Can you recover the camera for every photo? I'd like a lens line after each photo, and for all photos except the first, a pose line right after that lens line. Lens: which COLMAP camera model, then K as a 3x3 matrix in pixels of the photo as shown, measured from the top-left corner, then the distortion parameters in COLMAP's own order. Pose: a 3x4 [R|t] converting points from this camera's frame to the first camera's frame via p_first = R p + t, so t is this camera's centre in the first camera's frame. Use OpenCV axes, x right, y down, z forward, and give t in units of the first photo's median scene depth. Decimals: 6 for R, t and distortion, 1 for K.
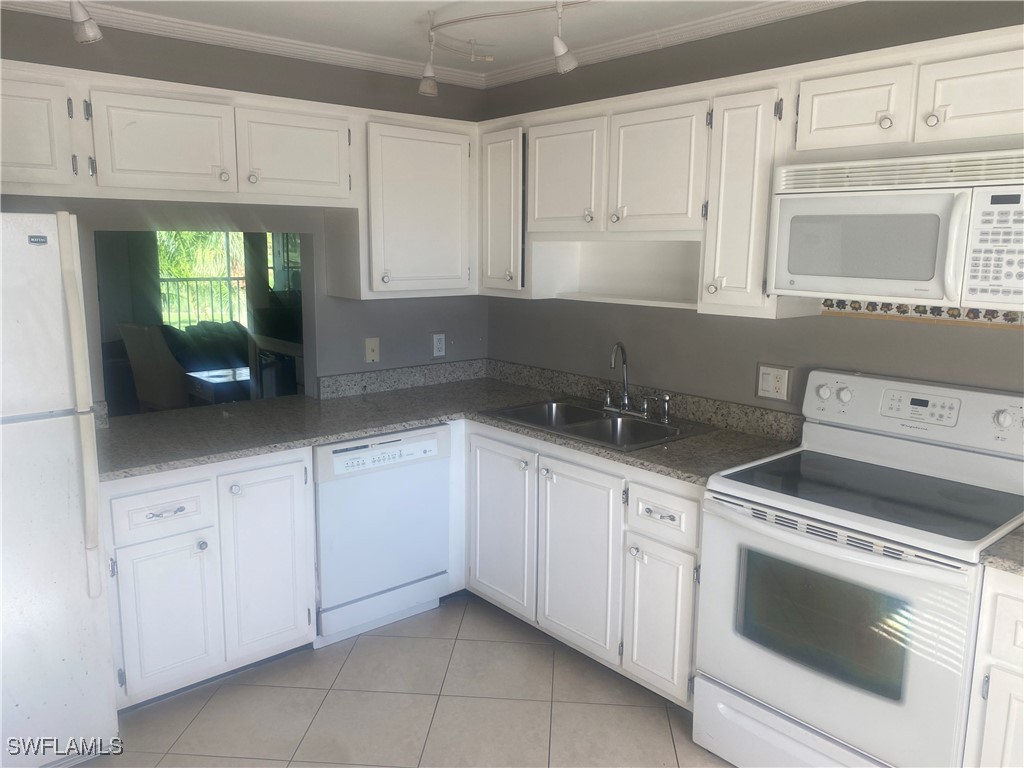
lens RADIAL K [[782.0, 0, 507.0], [0, 782.0, 382.2], [0, 0, 1]] dist [0.039704, -0.052382]
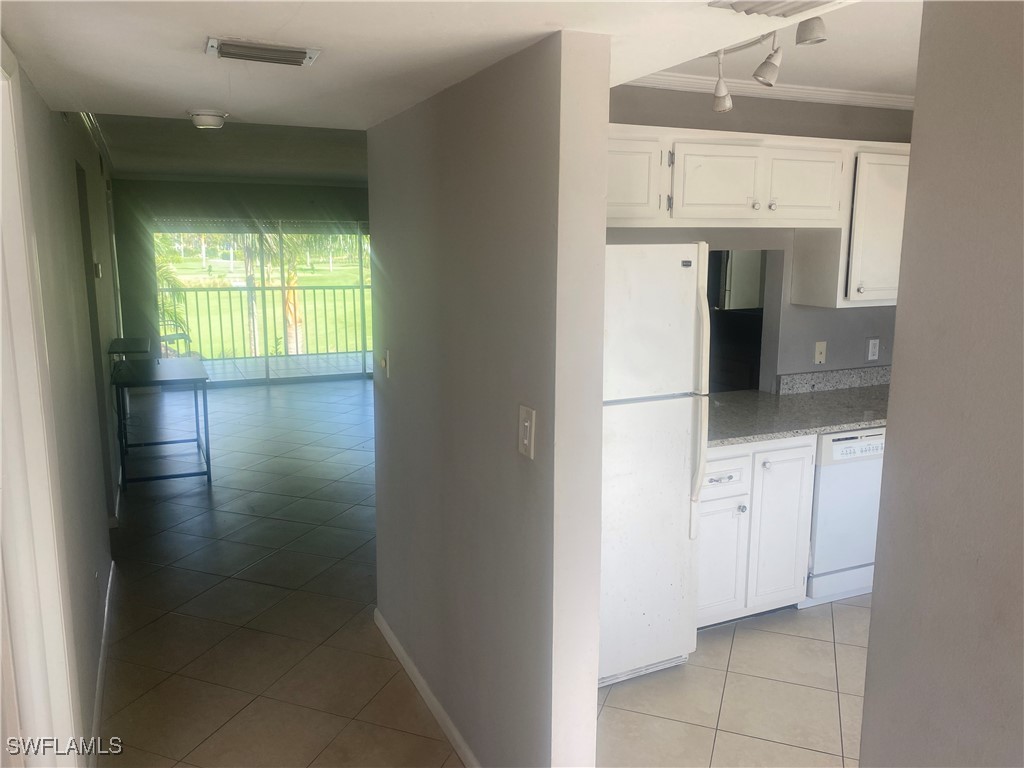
lens RADIAL K [[782.0, 0, 507.0], [0, 782.0, 382.2], [0, 0, 1]] dist [0.039704, -0.052382]
pose [[0.958654, 0.041364, -0.281550, -0.358365], [-0.041776, 0.999117, 0.004541, 0.018078], [0.281490, 0.007408, 0.959536, -0.250199]]
